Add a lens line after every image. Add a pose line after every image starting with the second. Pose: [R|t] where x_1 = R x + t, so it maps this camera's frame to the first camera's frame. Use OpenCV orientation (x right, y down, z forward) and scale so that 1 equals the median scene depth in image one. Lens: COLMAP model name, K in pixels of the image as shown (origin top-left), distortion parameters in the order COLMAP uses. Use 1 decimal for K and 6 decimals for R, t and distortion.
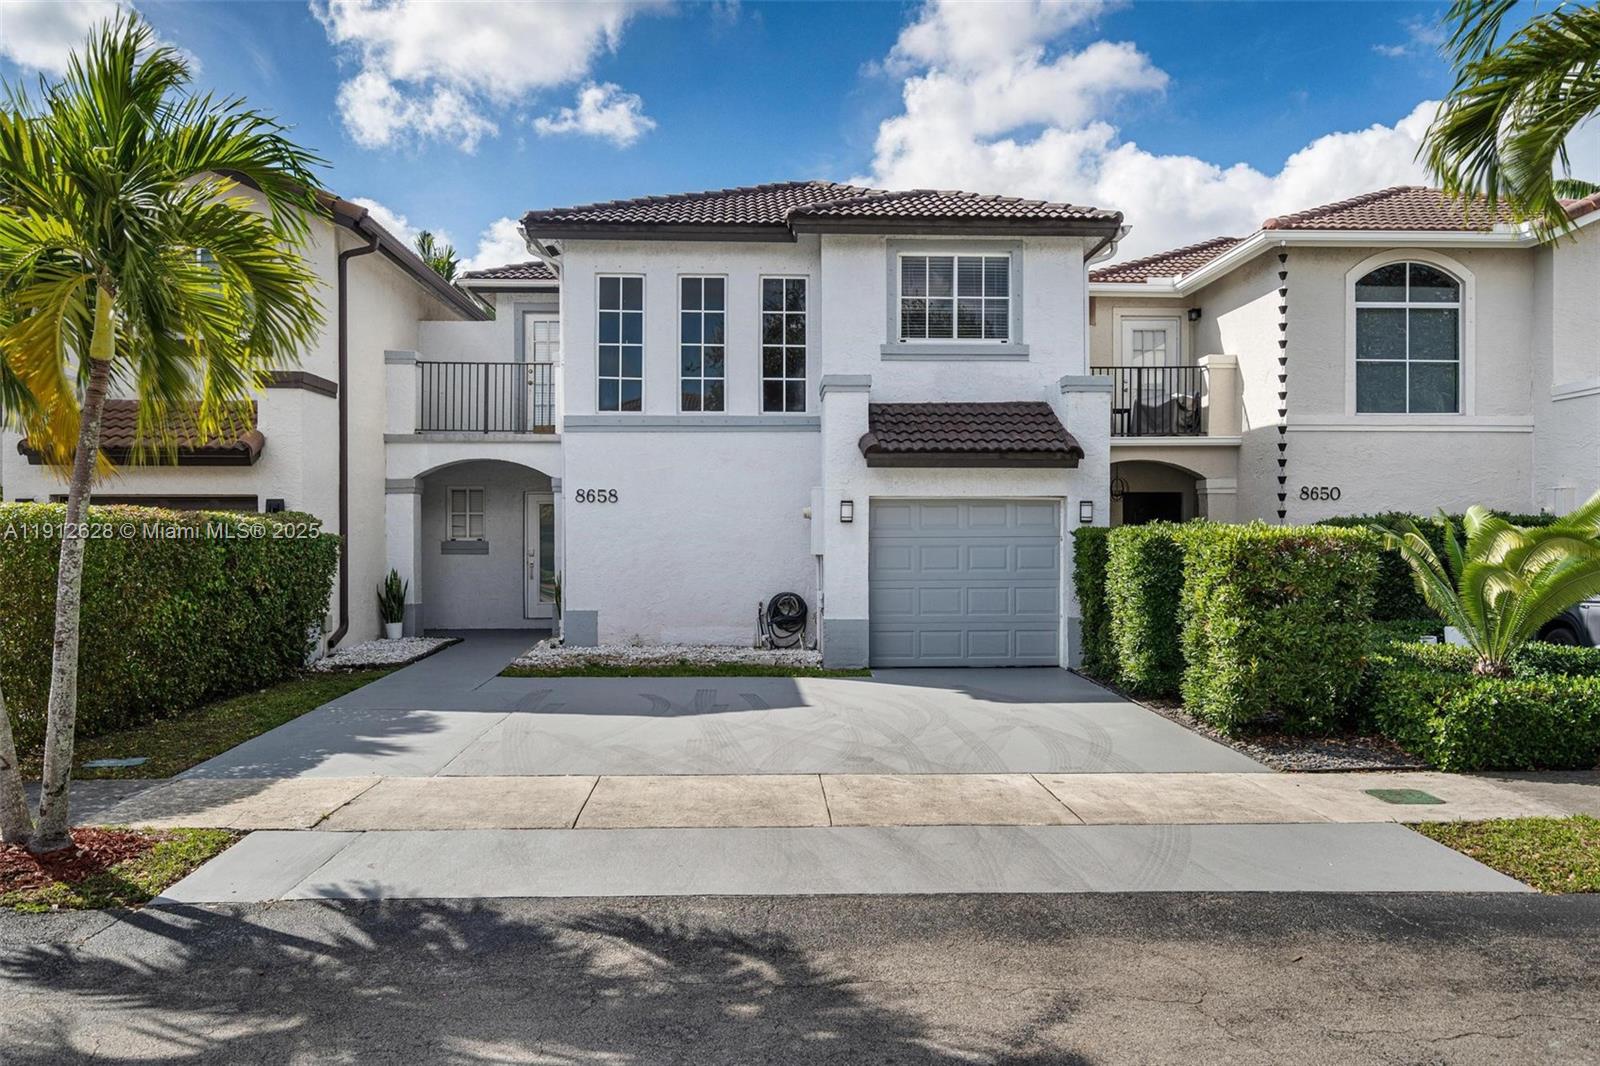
lens RADIAL K [[1231.5, 0, 795.8], [0, 1231.5, 529.5], [0, 0, 1]] dist [-0.029760, -0.008155]
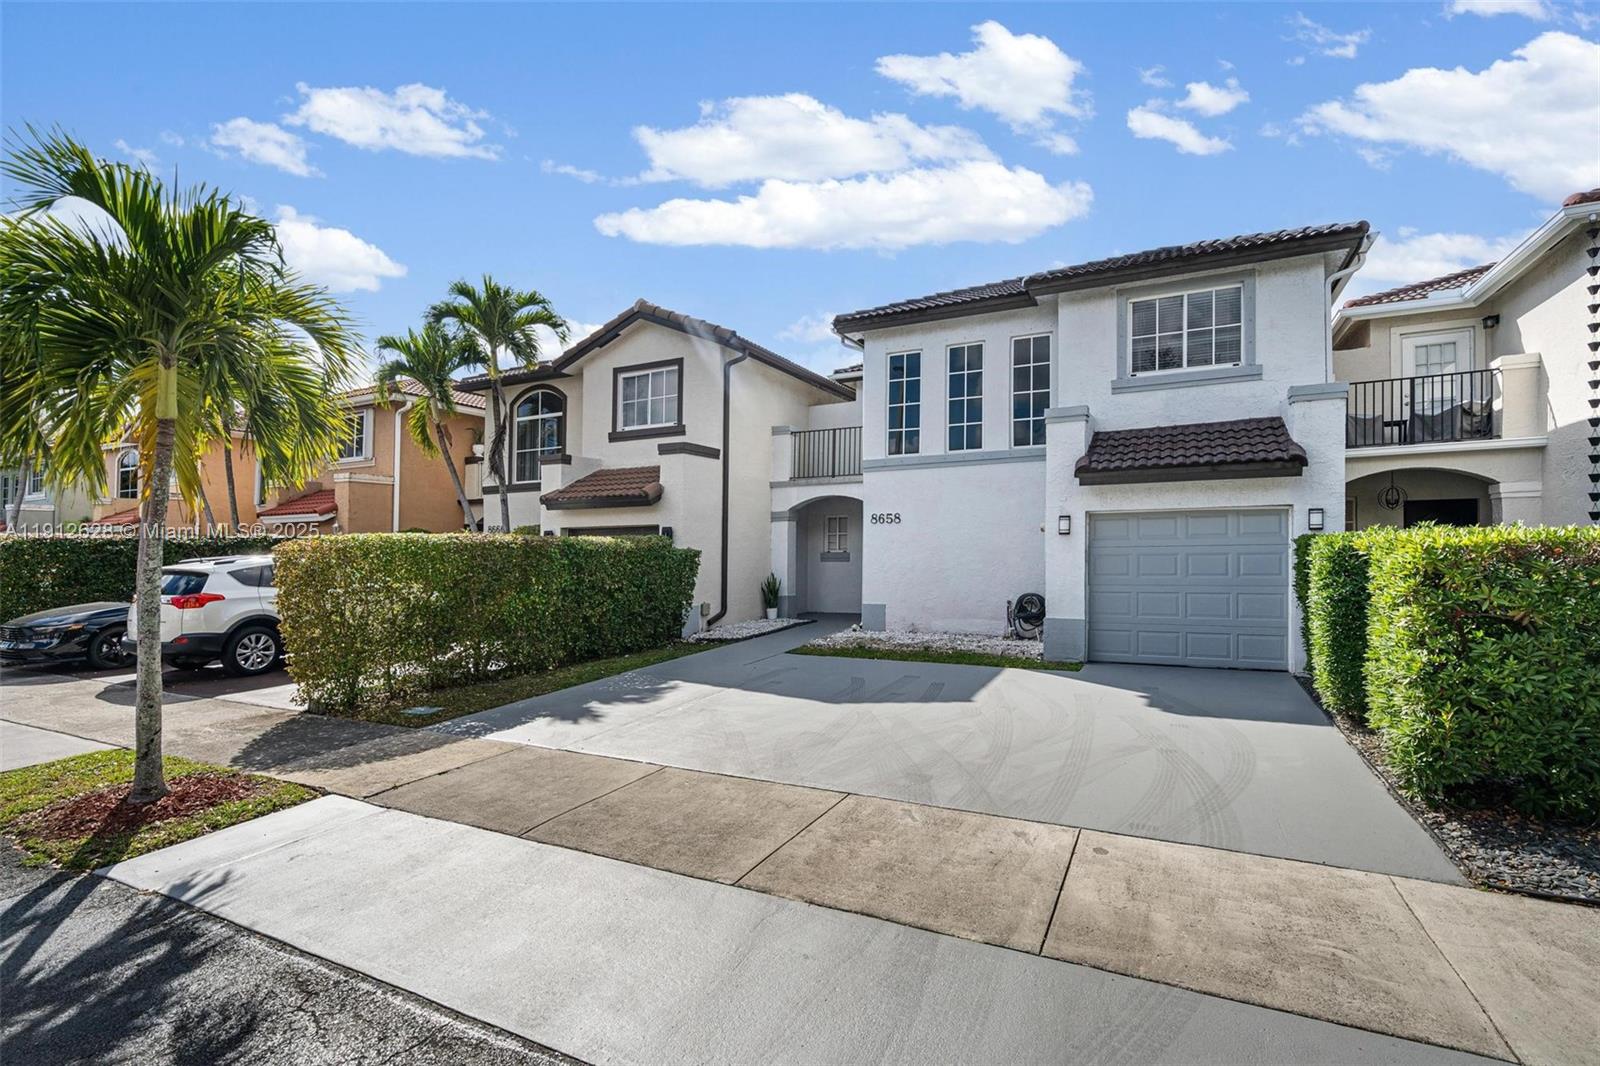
lens RADIAL K [[733.9, 0, 808.5], [0, 733.9, 538.7], [0, 0, 1]] dist [-0.011039, 0.001436]
pose [[0.875718, -0.017675, -0.482499, 0.149141], [0.014858, 0.999843, -0.009659, 0.001106], [0.482594, 0.001290, 0.875843, 0.257130]]
